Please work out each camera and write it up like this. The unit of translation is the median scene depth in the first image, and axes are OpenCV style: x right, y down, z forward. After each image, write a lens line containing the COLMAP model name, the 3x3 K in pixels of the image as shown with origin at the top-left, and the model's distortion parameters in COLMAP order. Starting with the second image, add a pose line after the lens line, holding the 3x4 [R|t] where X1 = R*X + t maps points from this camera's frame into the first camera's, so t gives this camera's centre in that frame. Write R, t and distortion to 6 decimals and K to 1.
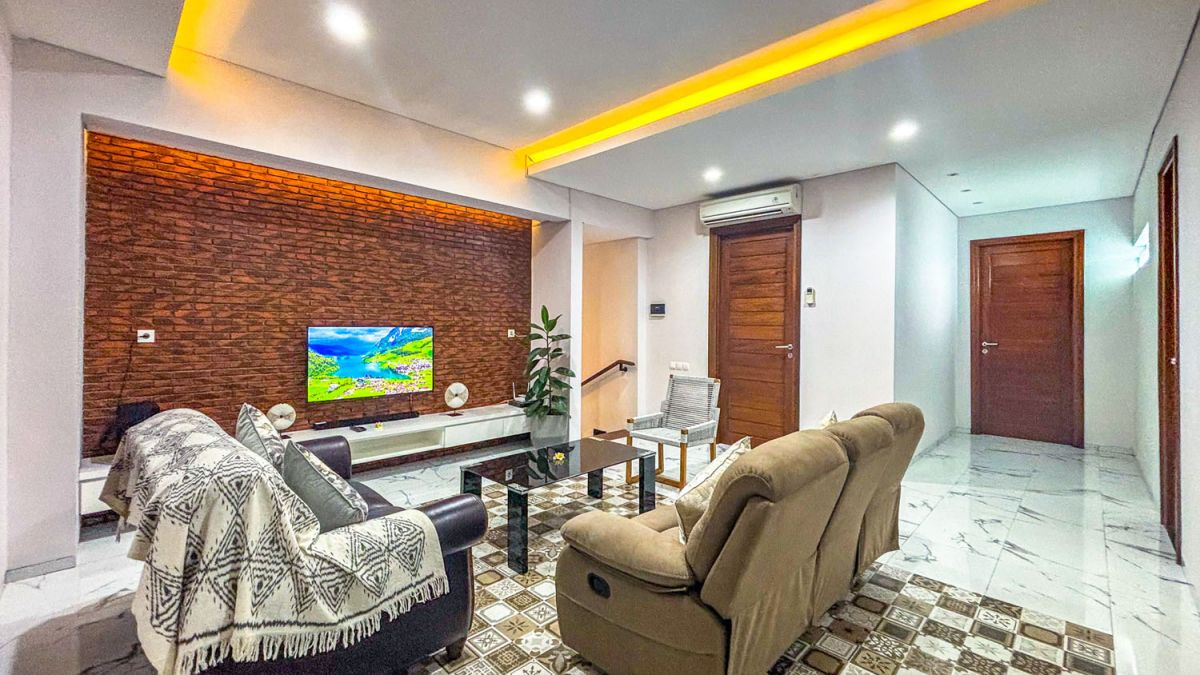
lens RADIAL K [[497.5, 0, 604.3], [0, 497.5, 325.5], [0, 0, 1]] dist [-0.000951, -0.000072]
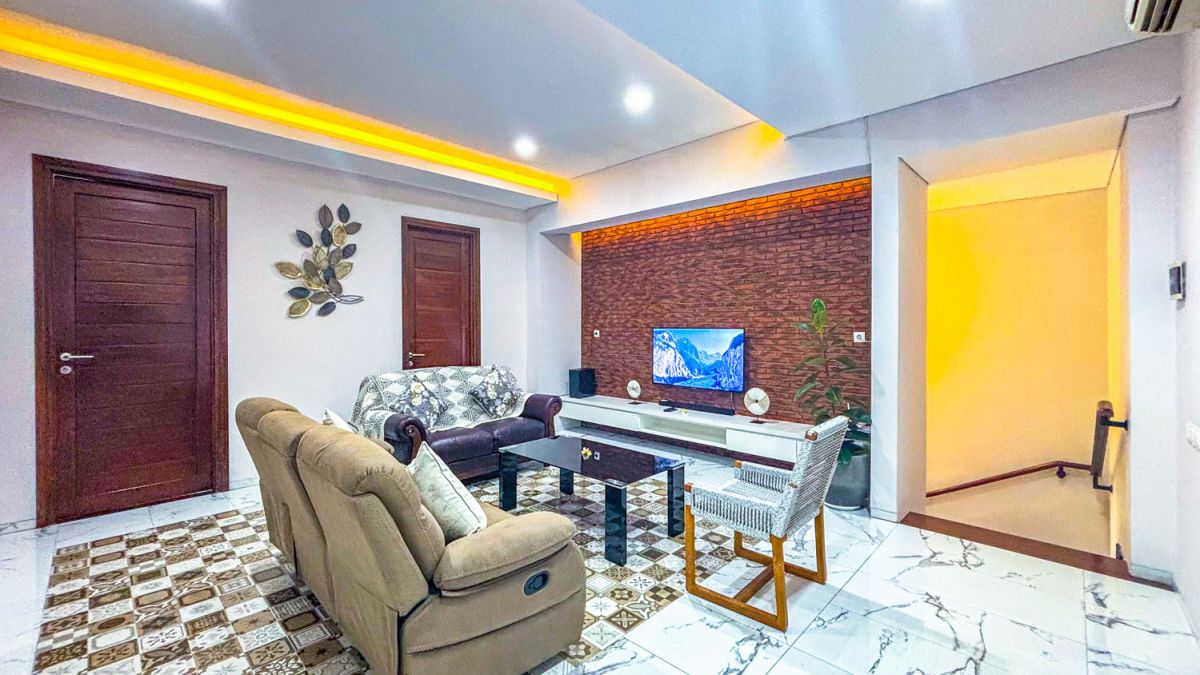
lens RADIAL K [[521.0, 0, 597.7], [0, 521.0, 312.4], [0, 0, 1]] dist [0.000144, -0.000276]
pose [[-0.052082, -0.022799, -0.998383, 0.742367], [0.011791, 0.999656, -0.023443, -0.008862], [0.998573, -0.012993, -0.051795, 0.797000]]
